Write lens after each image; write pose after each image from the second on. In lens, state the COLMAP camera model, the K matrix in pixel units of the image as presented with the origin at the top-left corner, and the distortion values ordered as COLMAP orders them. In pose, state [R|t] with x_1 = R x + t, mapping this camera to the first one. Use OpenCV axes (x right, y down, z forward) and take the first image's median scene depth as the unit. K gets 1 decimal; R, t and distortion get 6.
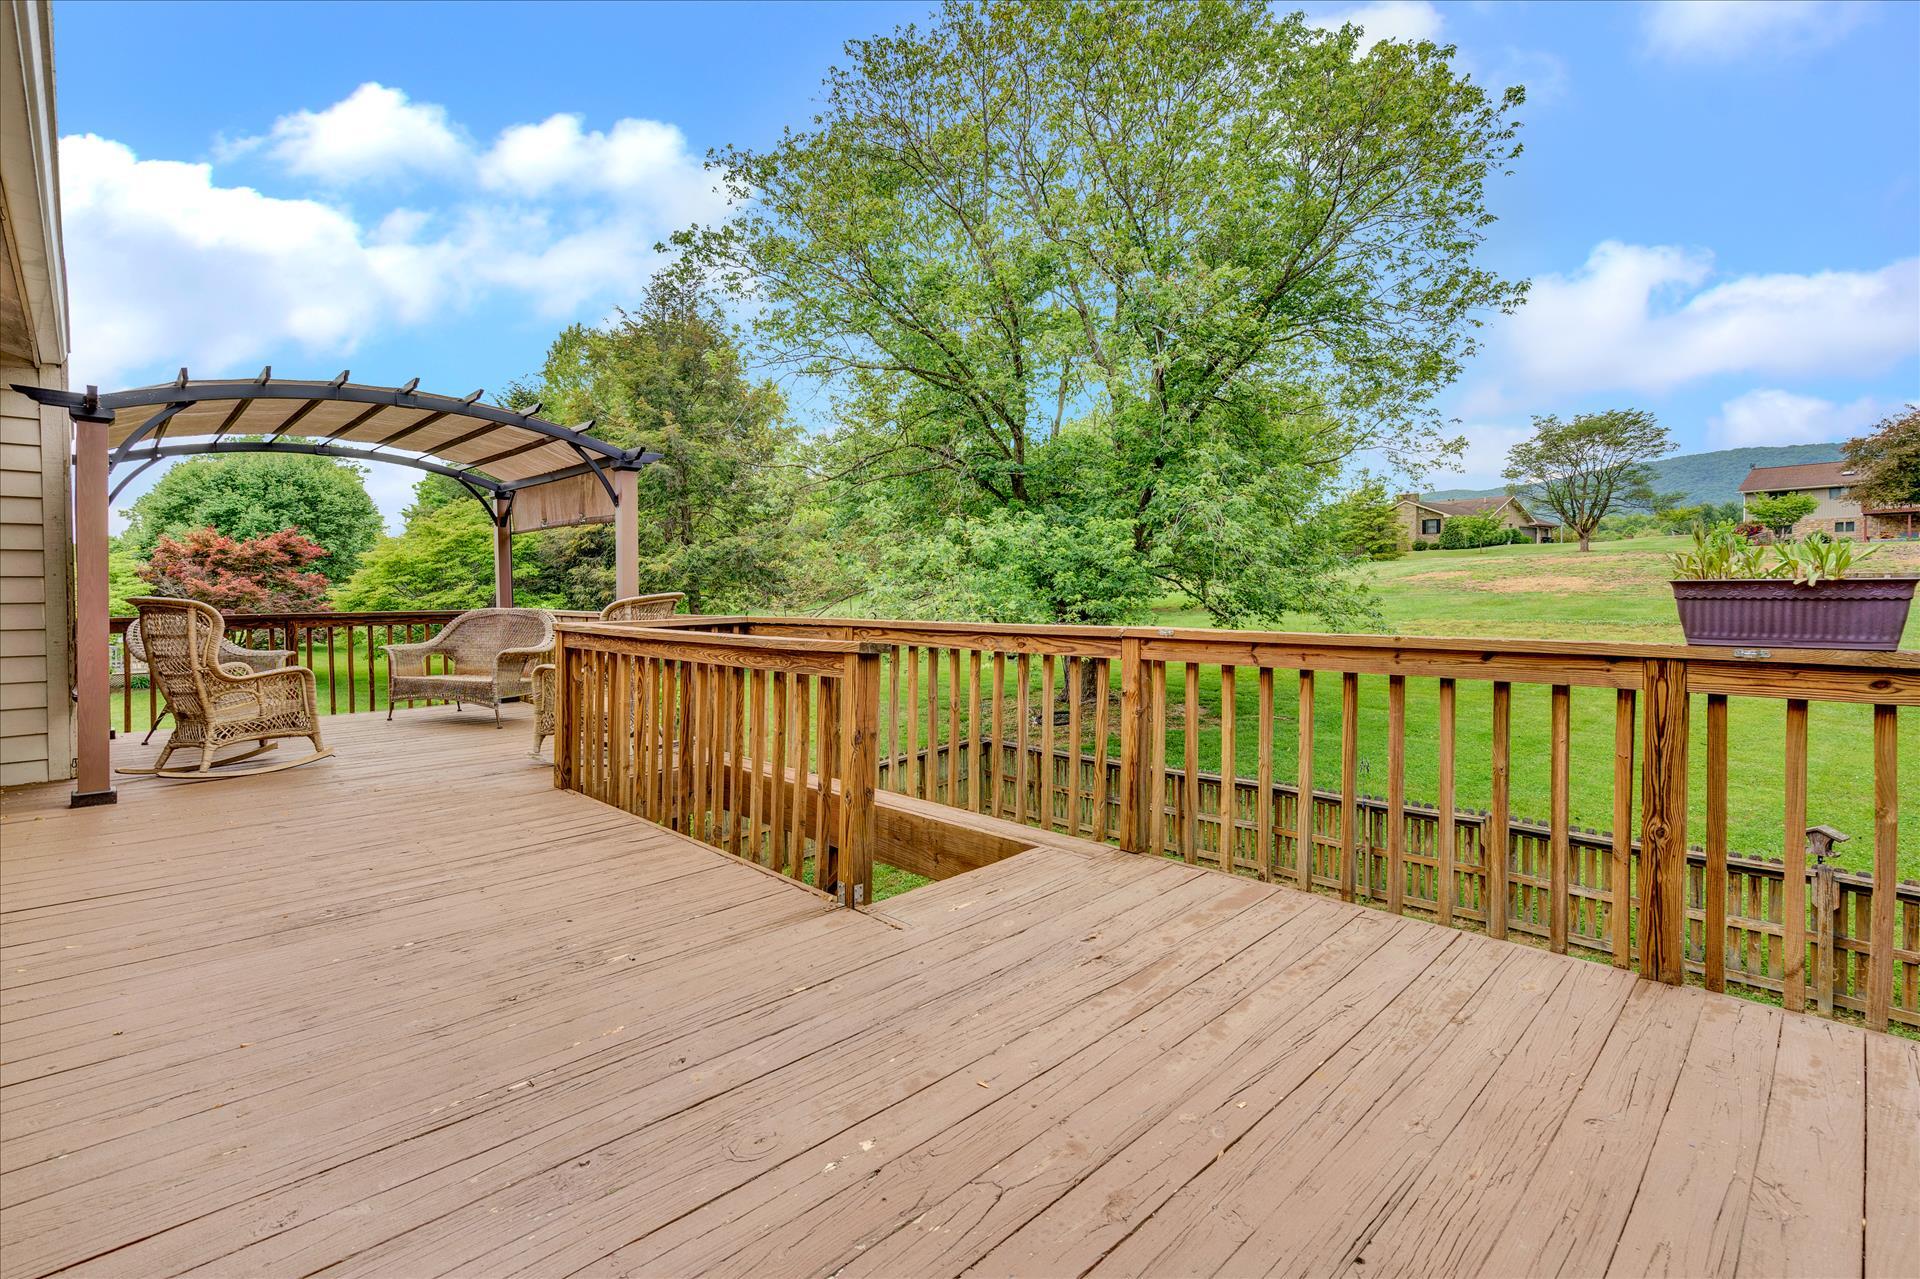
lens RADIAL K [[881.1, 0, 966.8], [0, 881.1, 576.4], [0, 0, 1]] dist [0.000860, 0.000551]
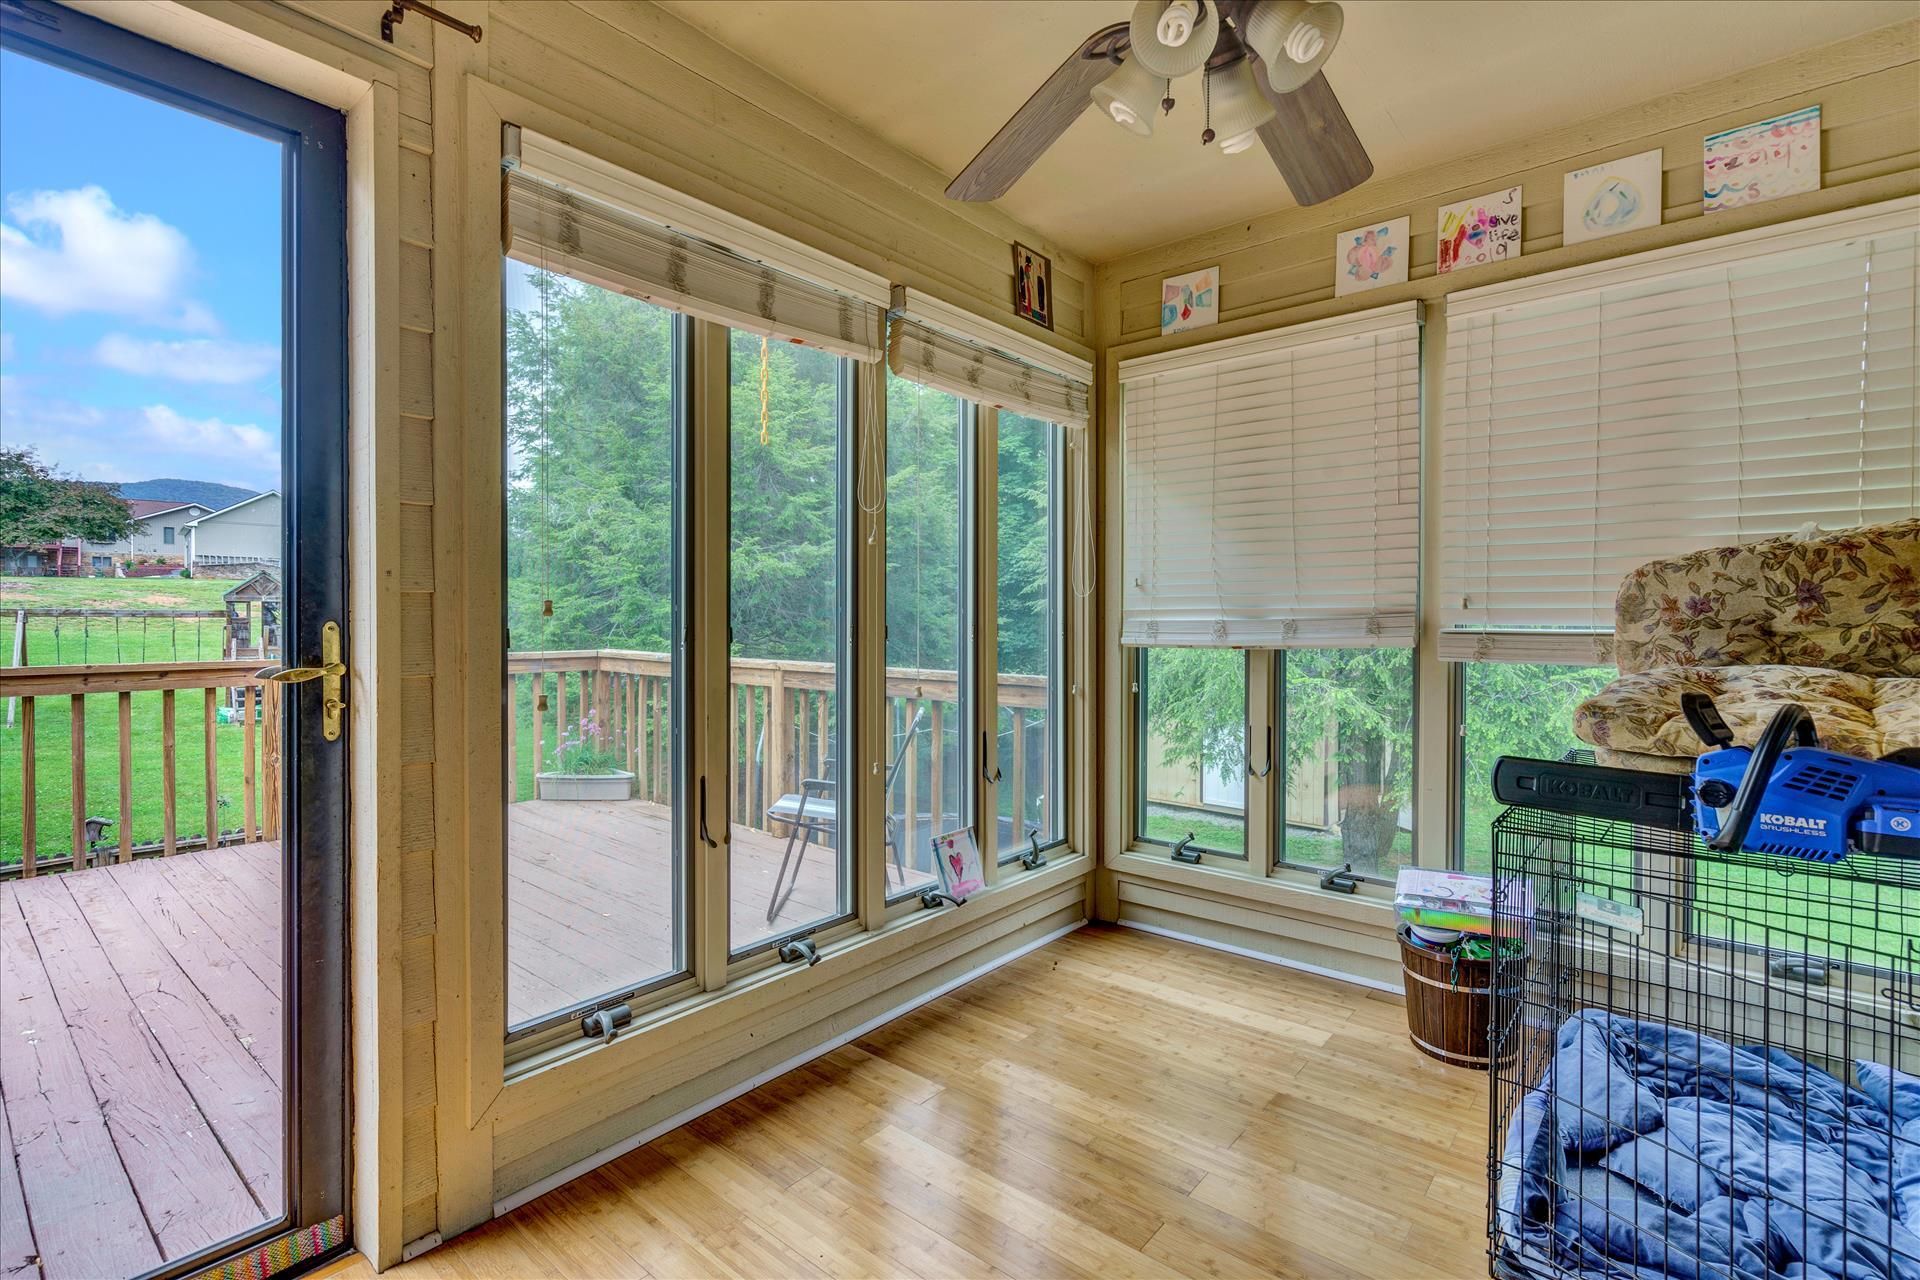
lens RADIAL K [[906.8, 0, 960.3], [0, 906.8, 619.7], [0, 0, 1]] dist [0.000932, 0.000432]
pose [[-0.096861, -0.005659, 0.995282, -1.147650], [-0.005613, 0.999971, 0.005139, -0.018299], [-0.995282, -0.005089, -0.096890, -0.224518]]
